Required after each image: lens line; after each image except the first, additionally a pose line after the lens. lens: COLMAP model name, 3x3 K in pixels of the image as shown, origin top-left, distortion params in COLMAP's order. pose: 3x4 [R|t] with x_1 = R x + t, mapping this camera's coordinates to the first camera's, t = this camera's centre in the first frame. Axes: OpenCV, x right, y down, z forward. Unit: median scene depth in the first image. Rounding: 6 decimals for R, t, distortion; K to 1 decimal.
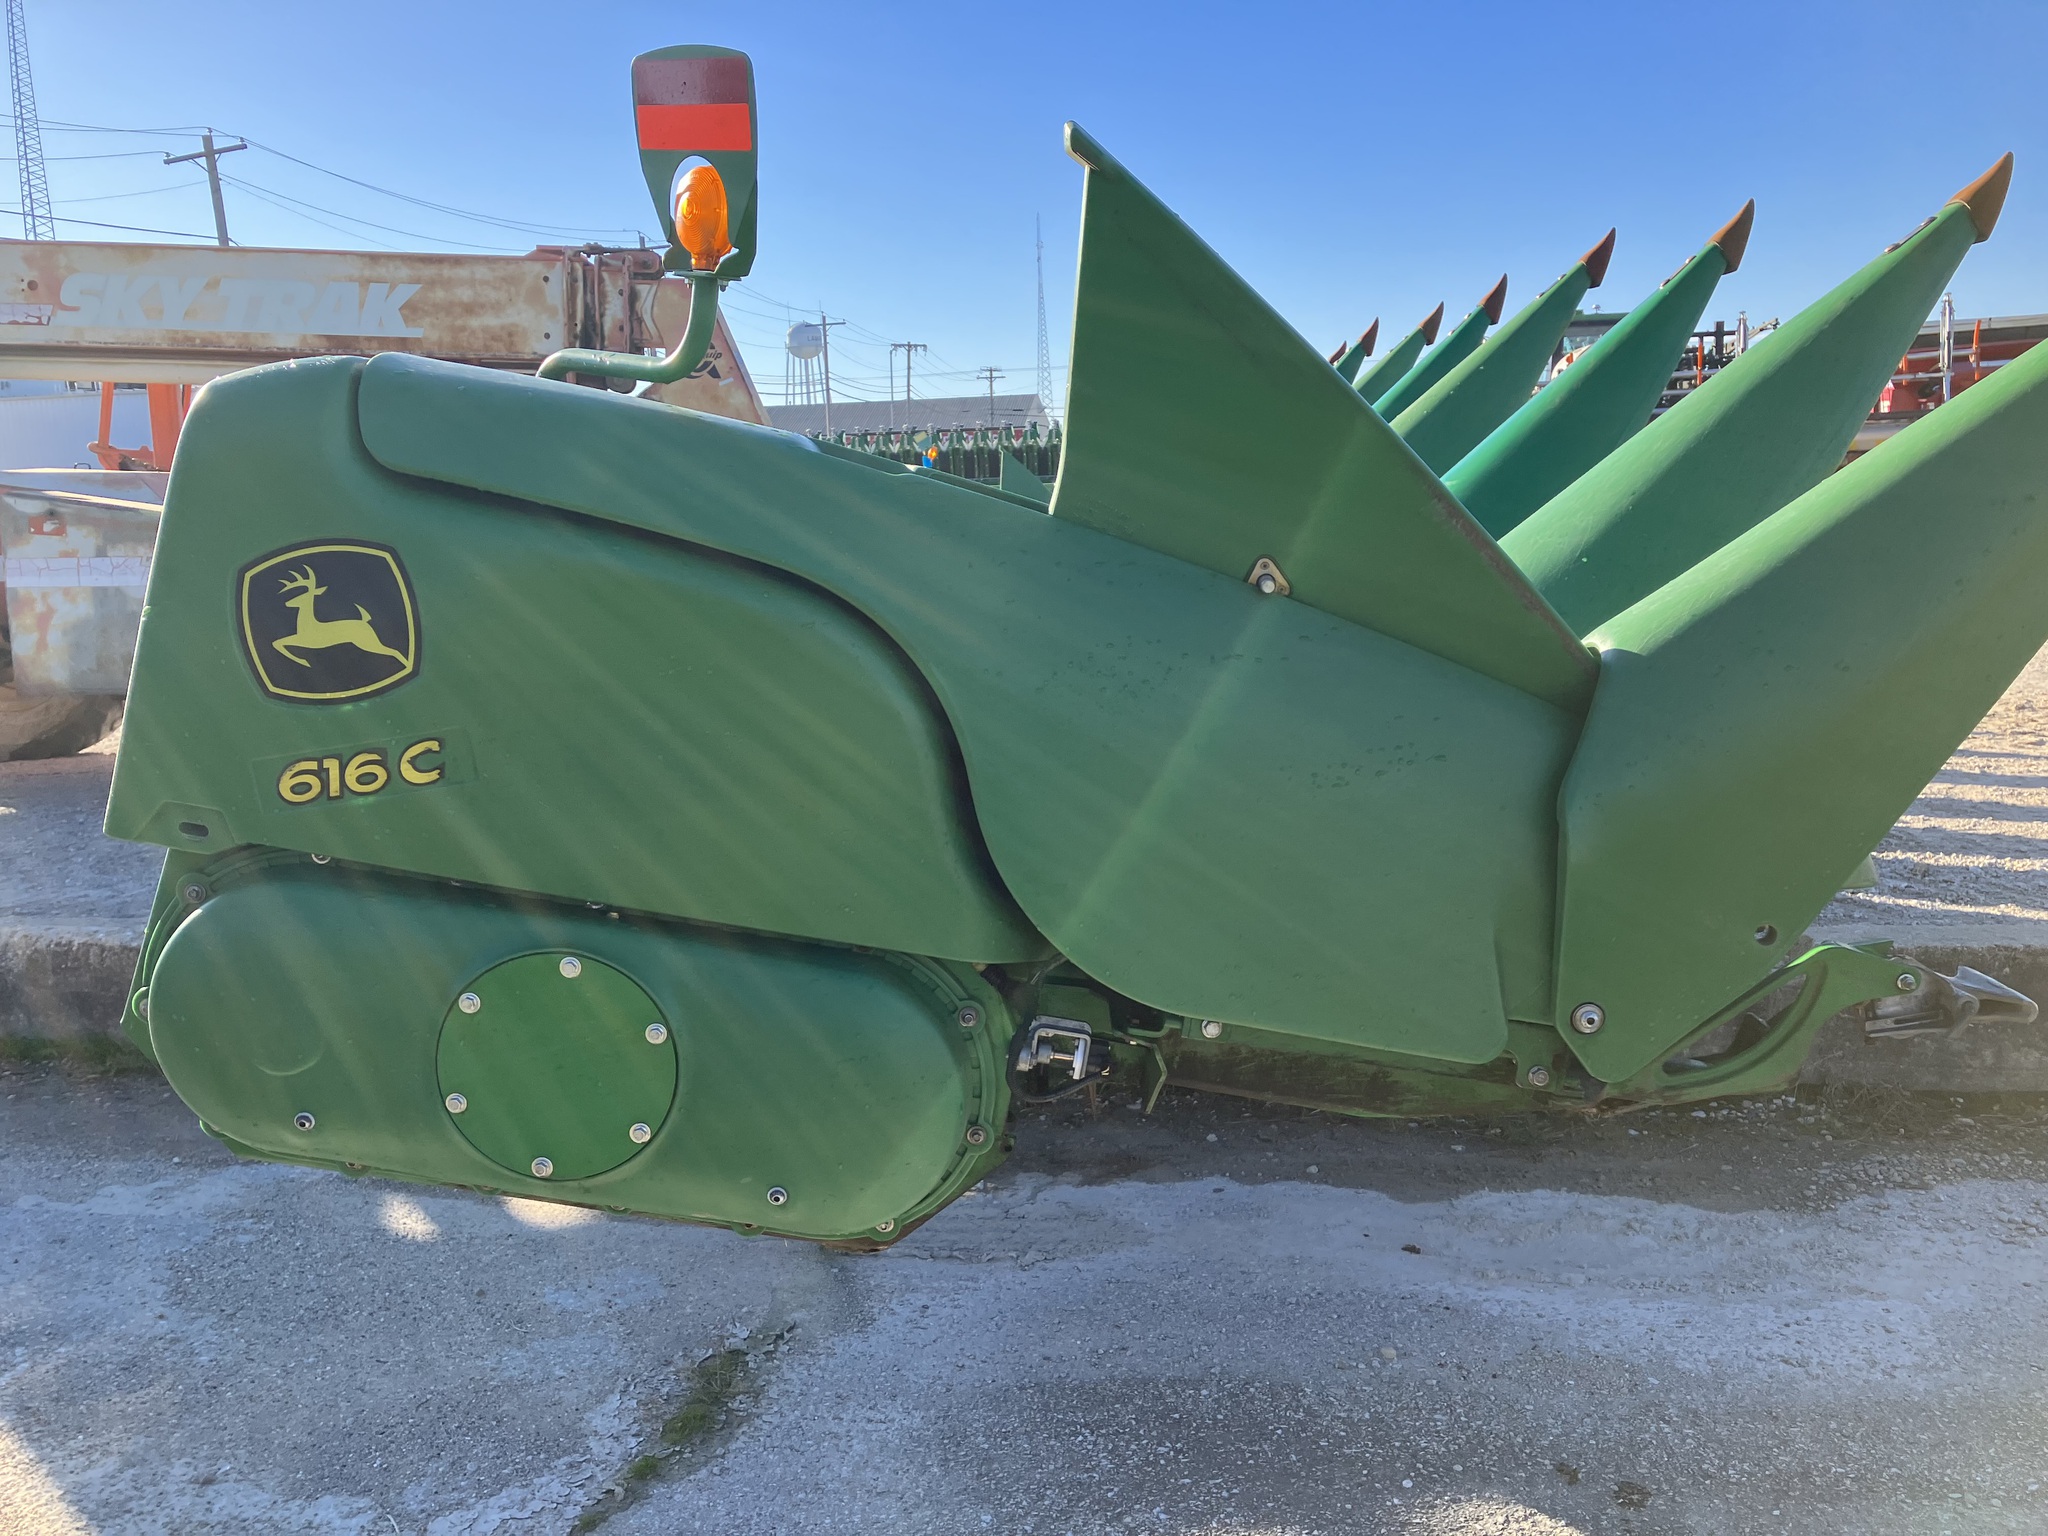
lens RADIAL K [[1658.5, 0, 1086.2], [0, 1658.5, 780.7], [0, 0, 1]] dist [0.028700, -0.010905]
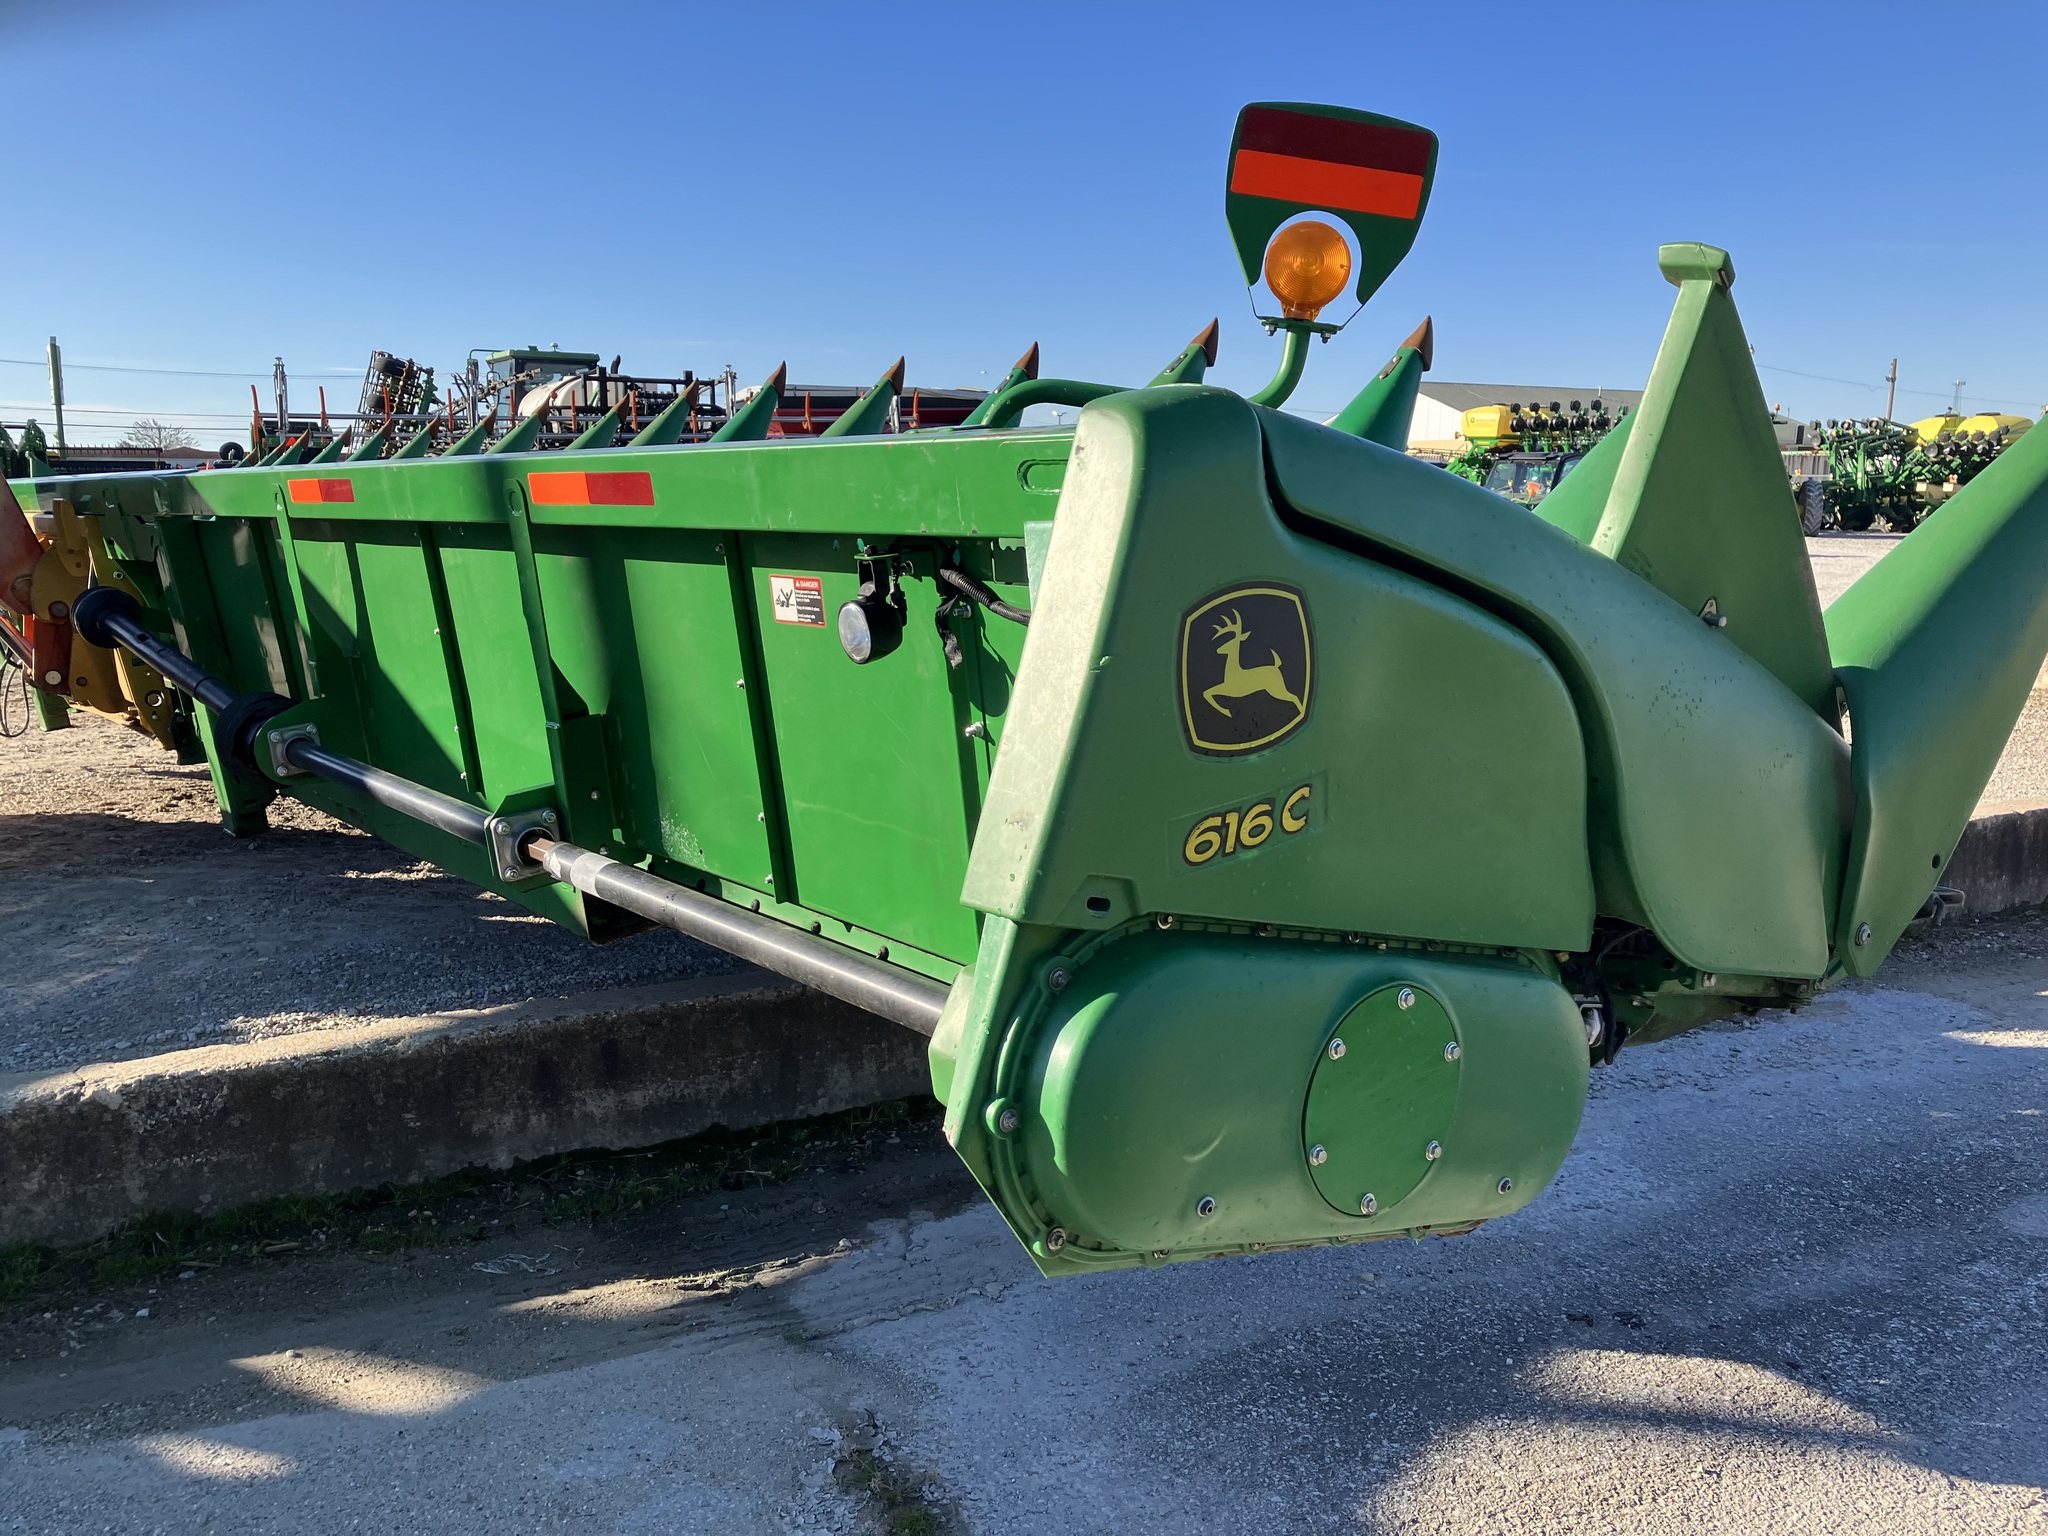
lens RADIAL K [[1658.5, 0, 1086.2], [0, 1658.5, 780.7], [0, 0, 1]] dist [0.028700, -0.010905]
pose [[0.804545, -0.062251, 0.590621, -1.085955], [0.074678, 0.997202, 0.003378, -0.041111], [-0.589178, 0.041388, 0.806942, 0.289509]]
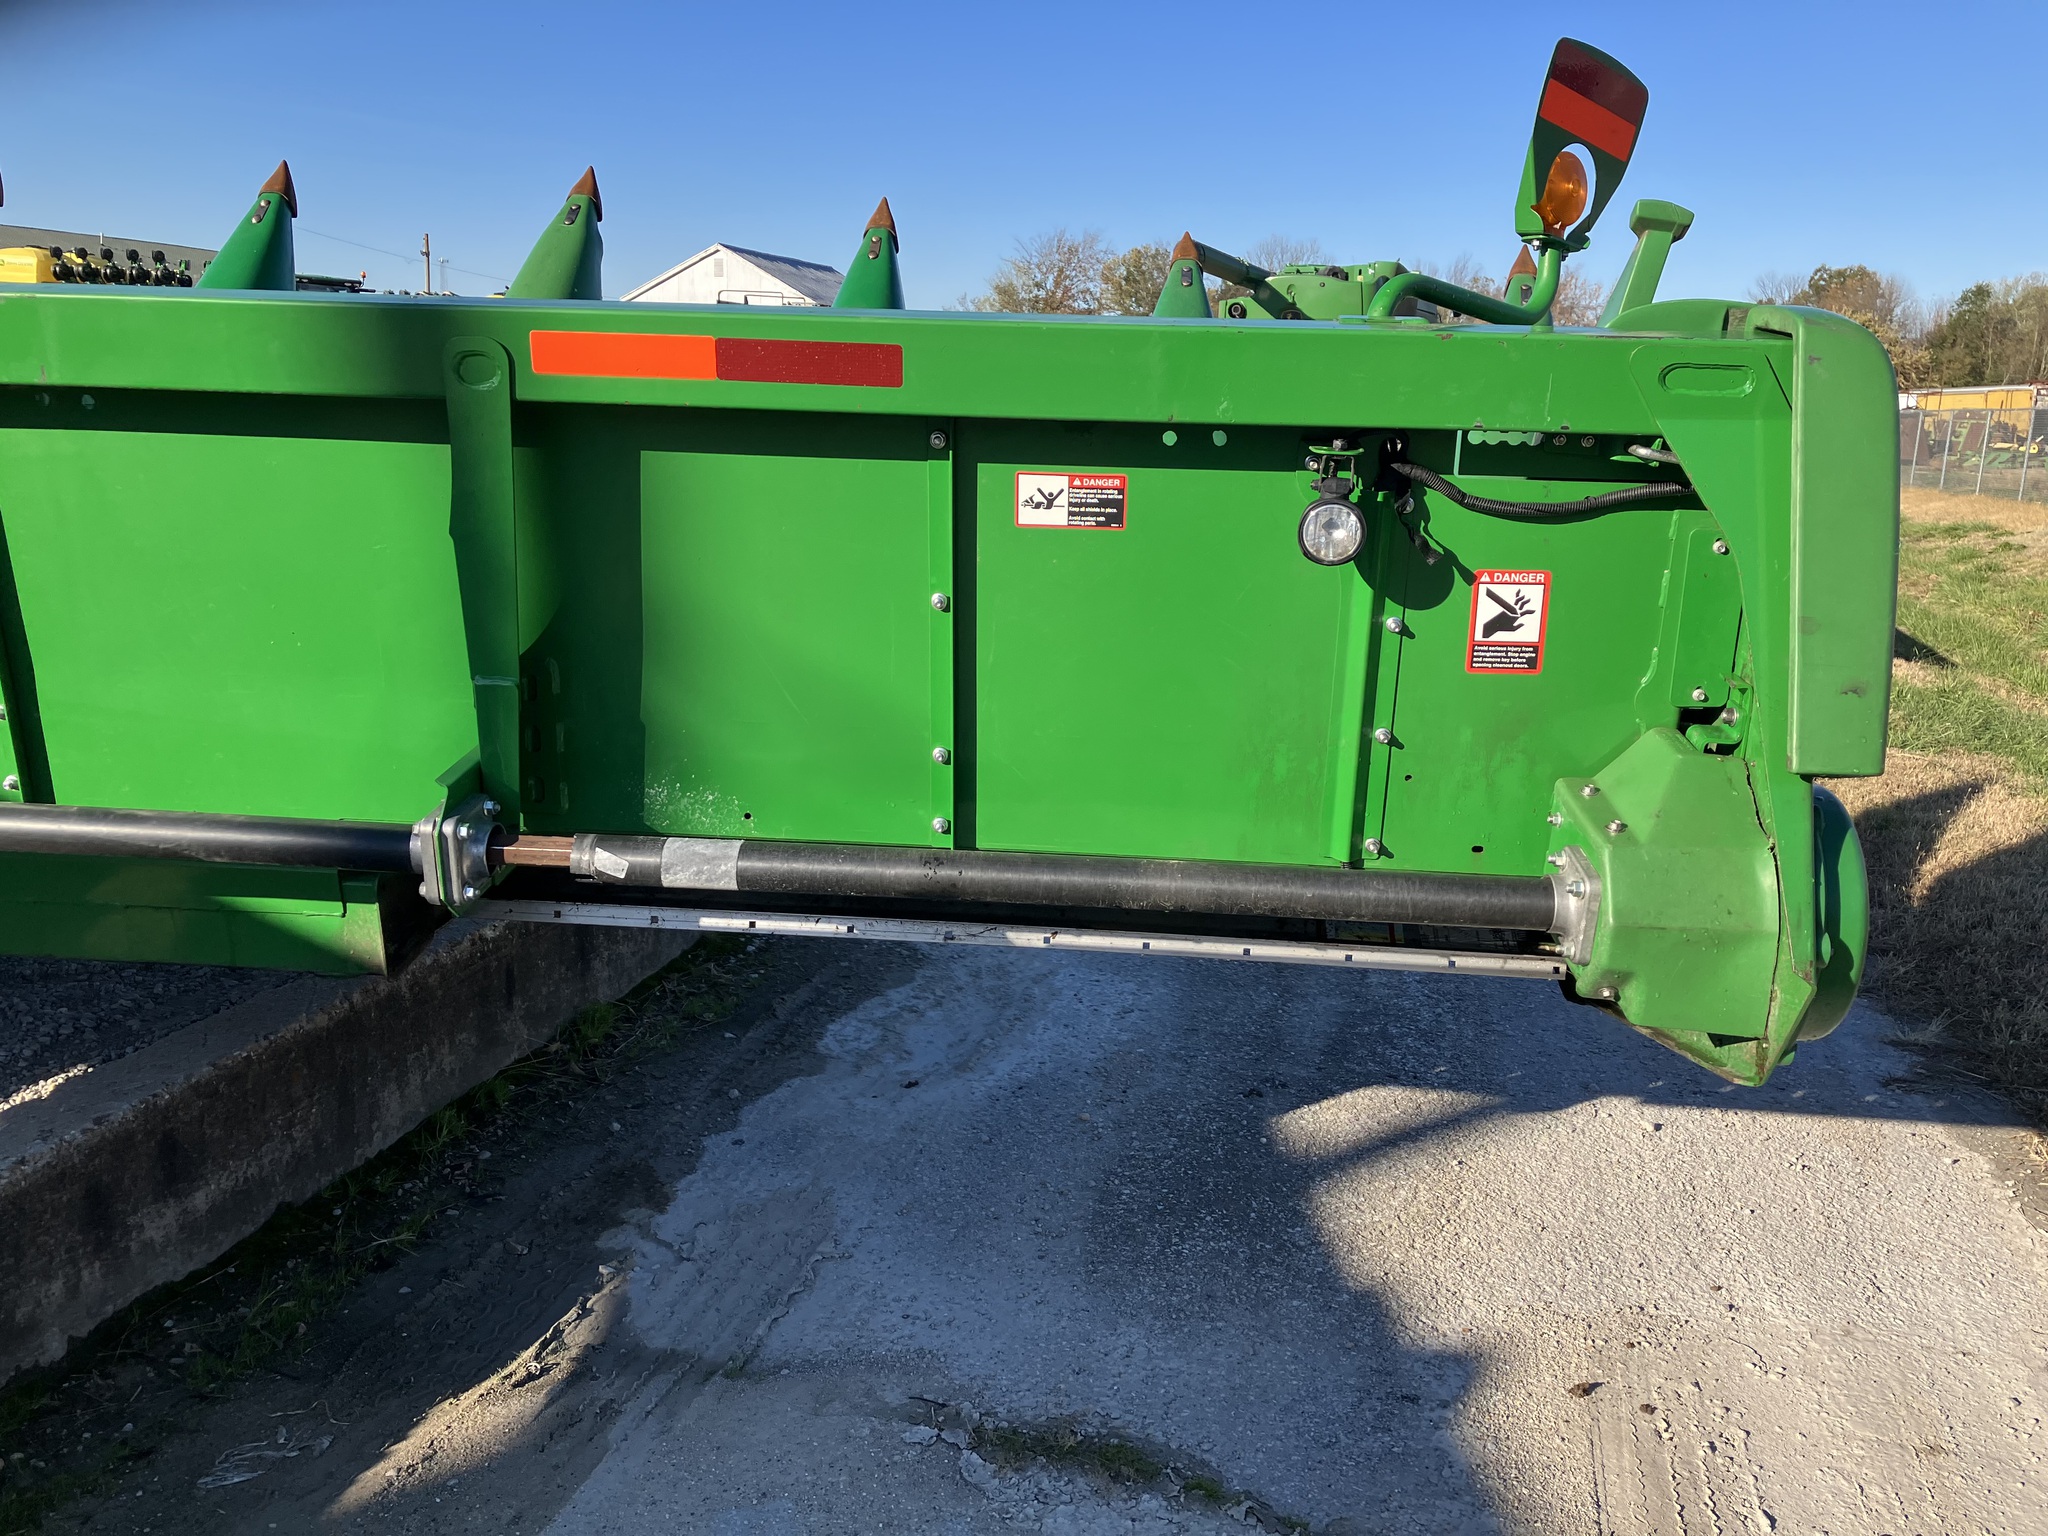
lens RADIAL K [[1650.2, 0, 1024.0], [0, 1650.2, 768.0], [0, 0, 1]] dist [0.013248, 0.006526]
pose [[0.132662, -0.181966, 0.974315, -1.669168], [0.141039, 0.976466, 0.163164, -0.214385], [-0.981075, 0.115771, 0.155204, 1.403929]]
